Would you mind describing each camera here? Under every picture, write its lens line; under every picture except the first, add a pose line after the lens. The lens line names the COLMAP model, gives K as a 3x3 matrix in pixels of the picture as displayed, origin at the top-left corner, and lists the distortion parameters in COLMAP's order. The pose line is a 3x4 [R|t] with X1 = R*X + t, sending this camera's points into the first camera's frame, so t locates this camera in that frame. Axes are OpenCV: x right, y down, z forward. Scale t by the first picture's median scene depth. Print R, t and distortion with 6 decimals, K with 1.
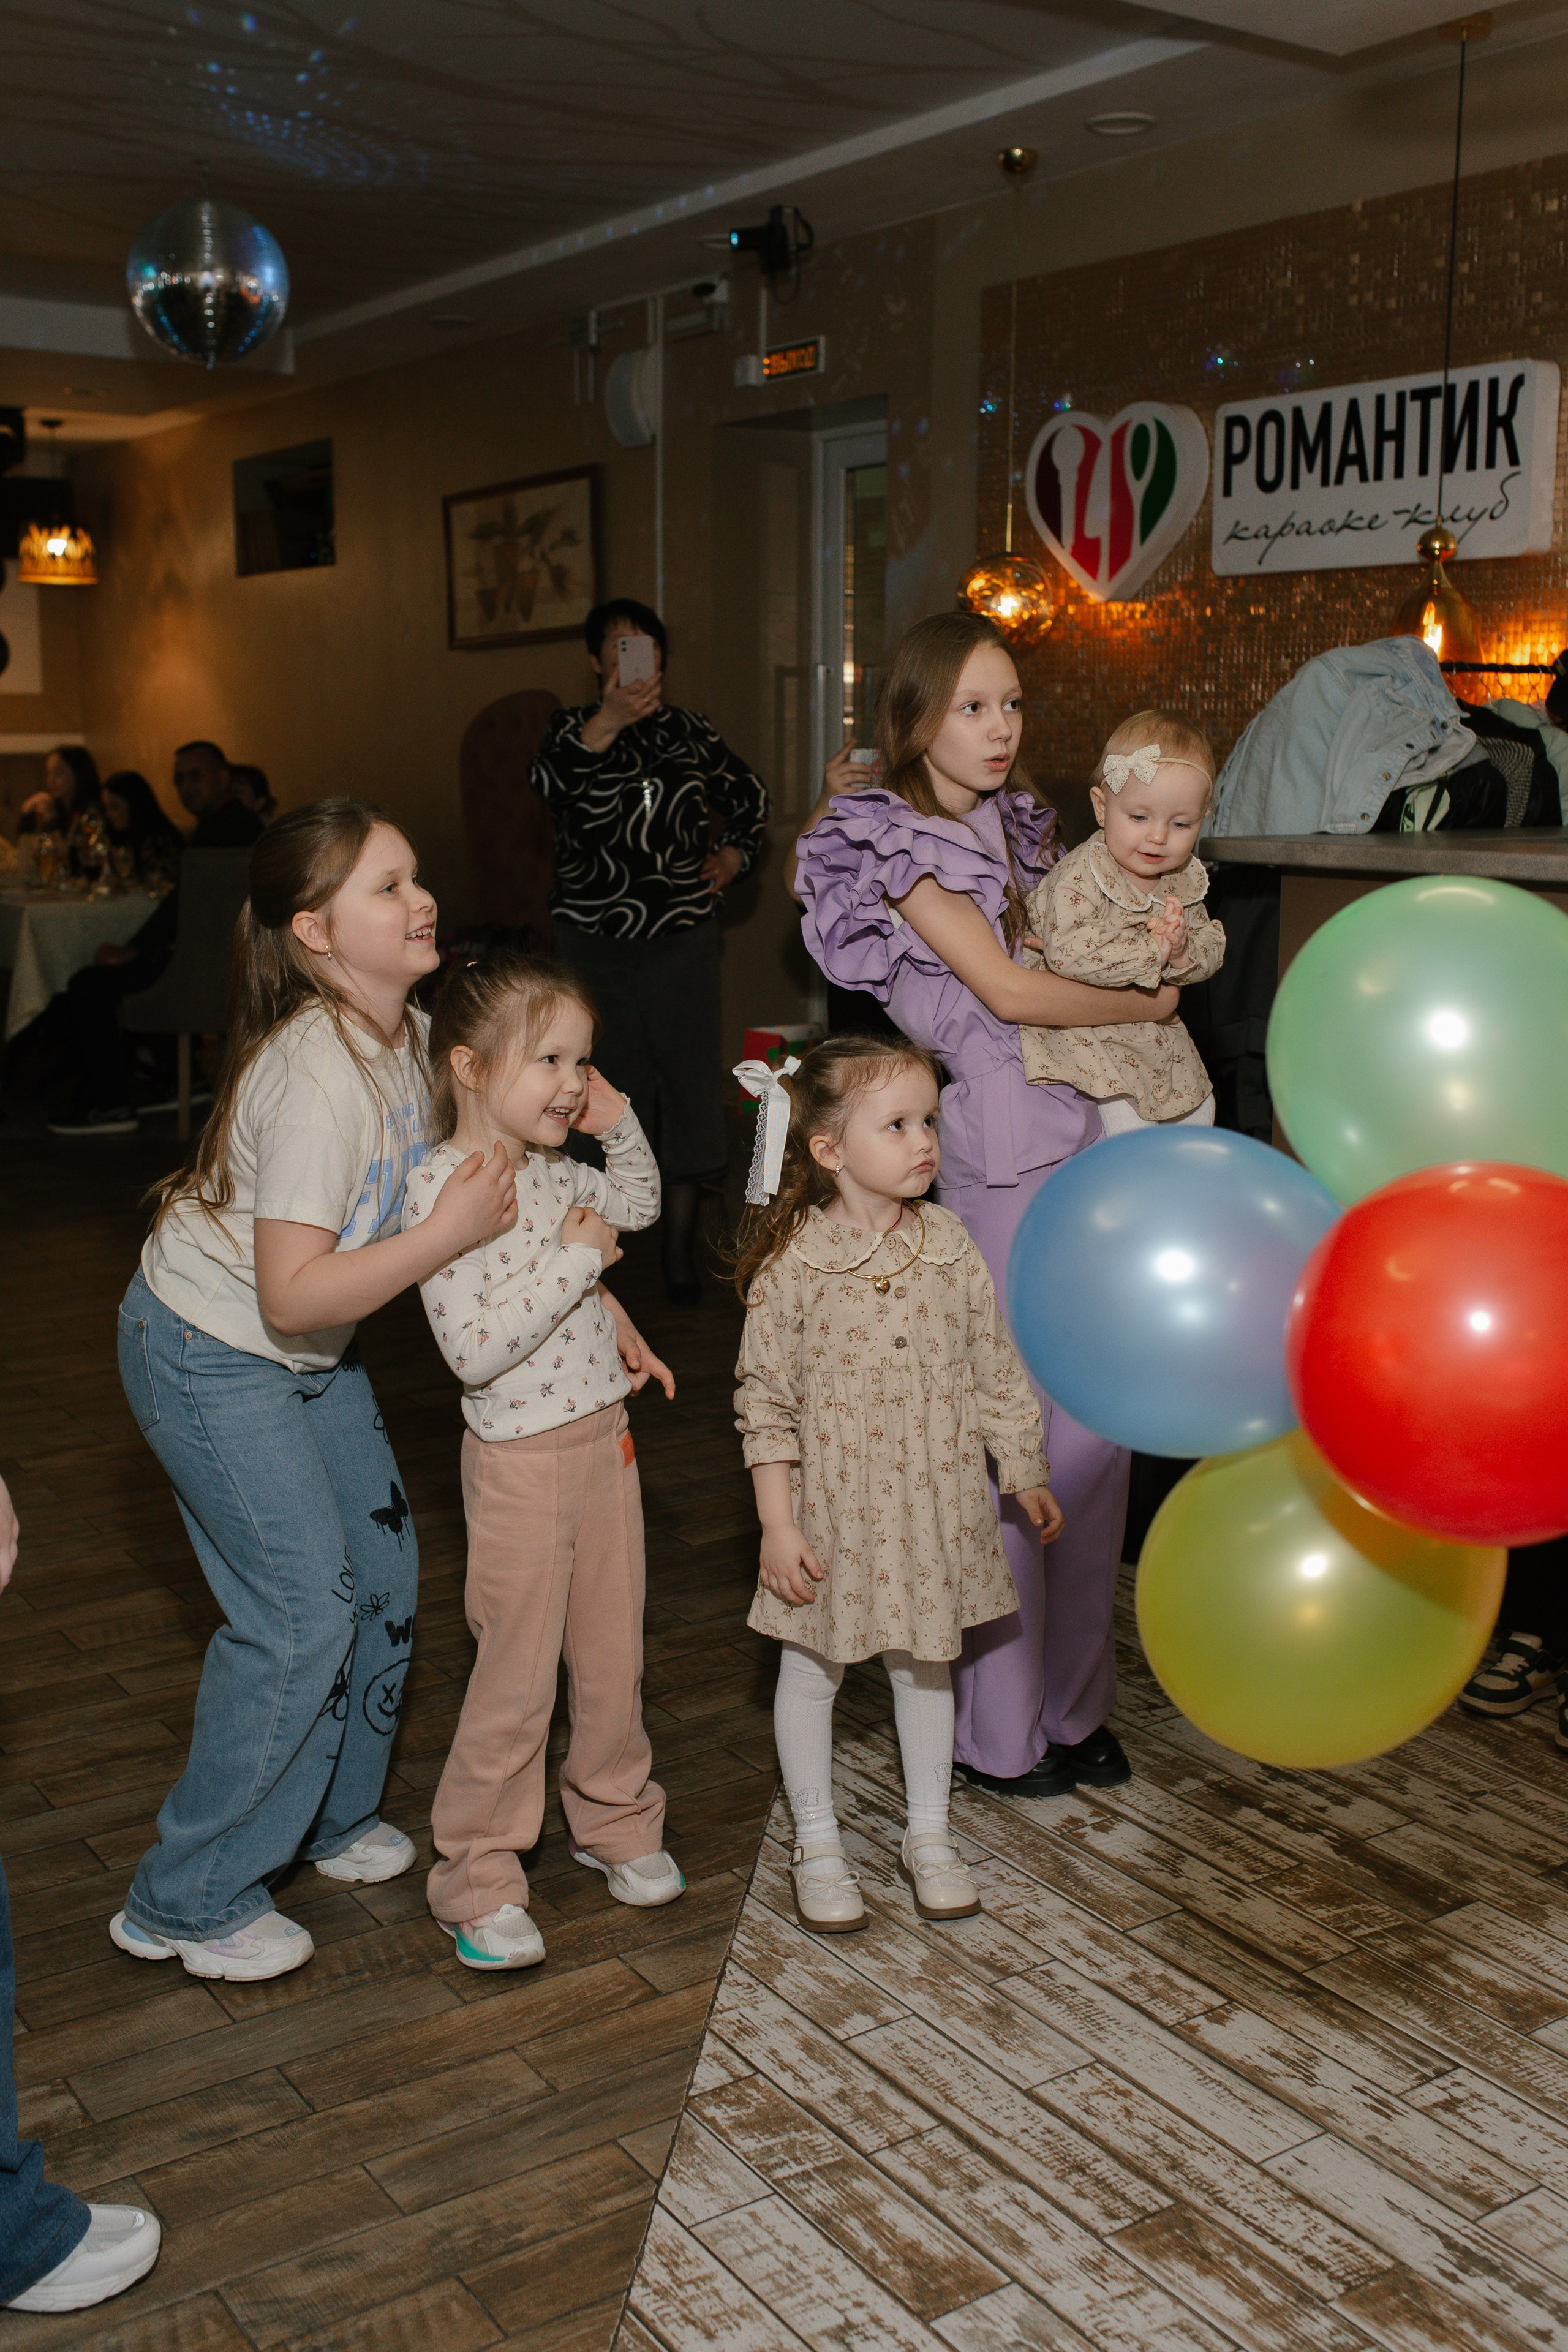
lens RADIAL K [[2344.5, 0, 774.3], [0, 2344.5, 1128.6], [0, 0, 1]] dist [0.001080, 0.002708]
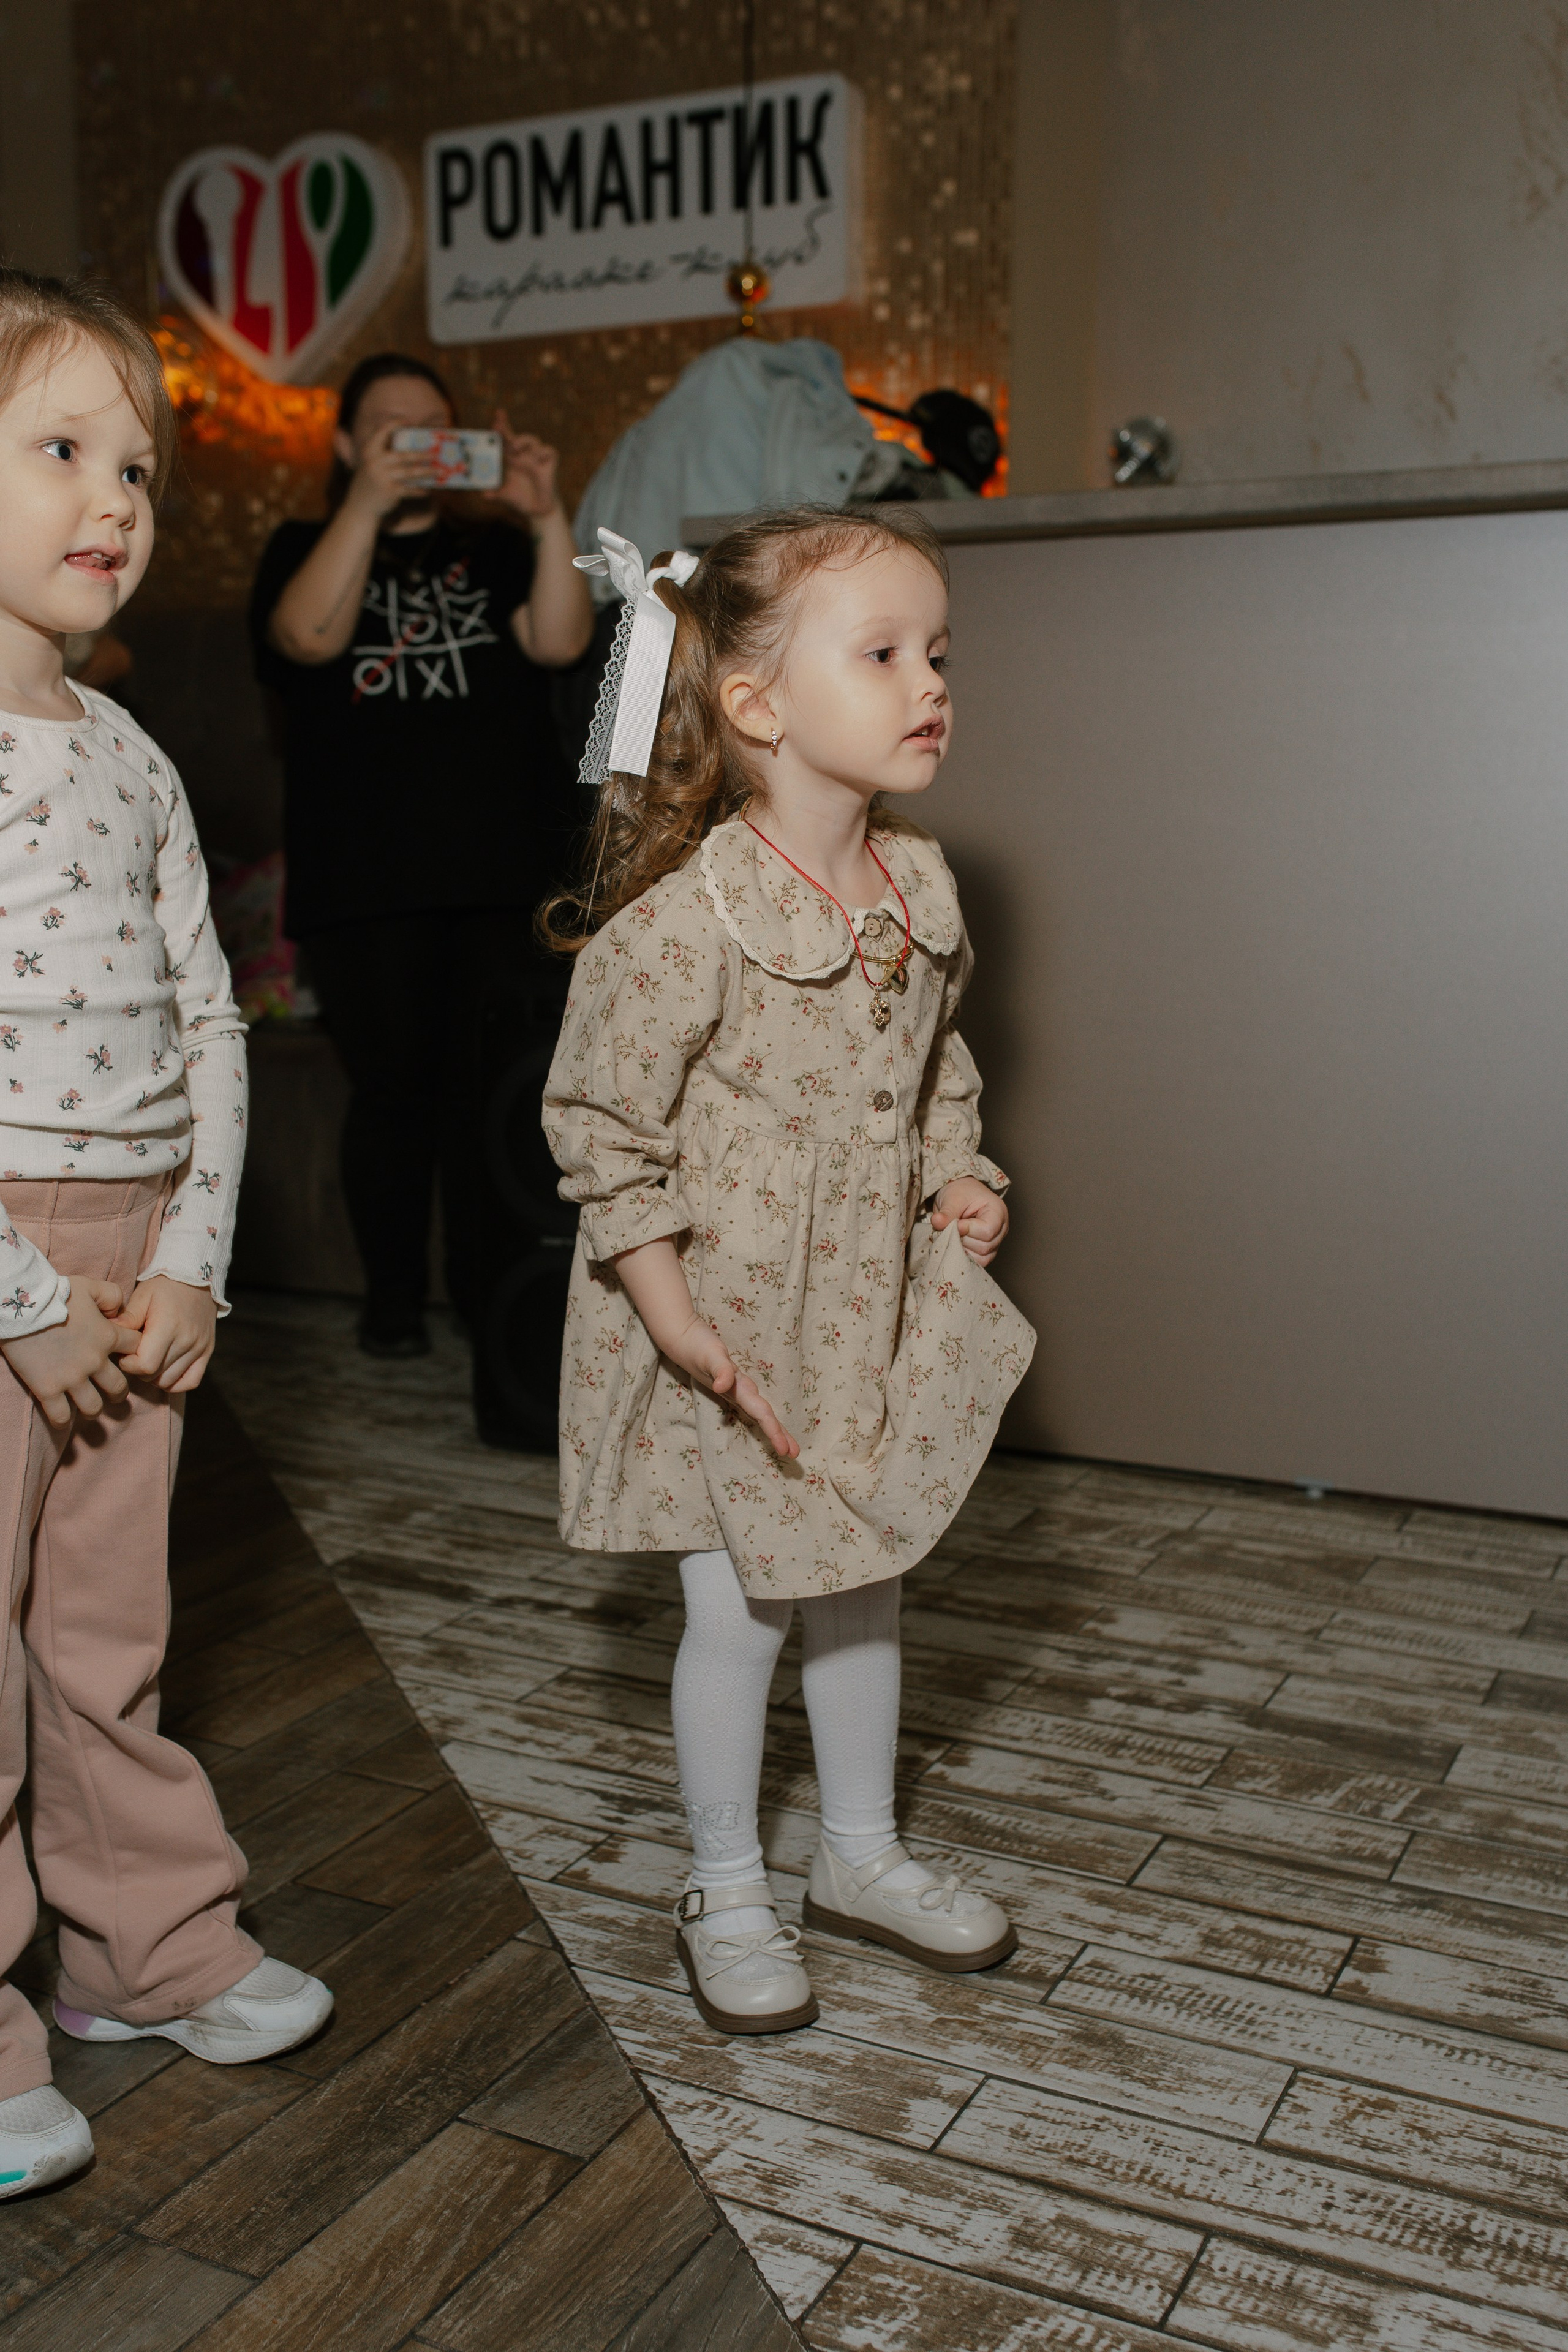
lens RADIAL K [[2308.6, 0, 784.0], [0, 2308.6, 1176.0], [0, 0, 1]] dist [-0.004807, 0.009089]
pose [[0.878742, -0.075697, 0.471257, -0.207874], [0.078816, 0.996802, 0.013149, 0.109020], [-0.470745, 0.025588, 0.881898, 0.404095]]
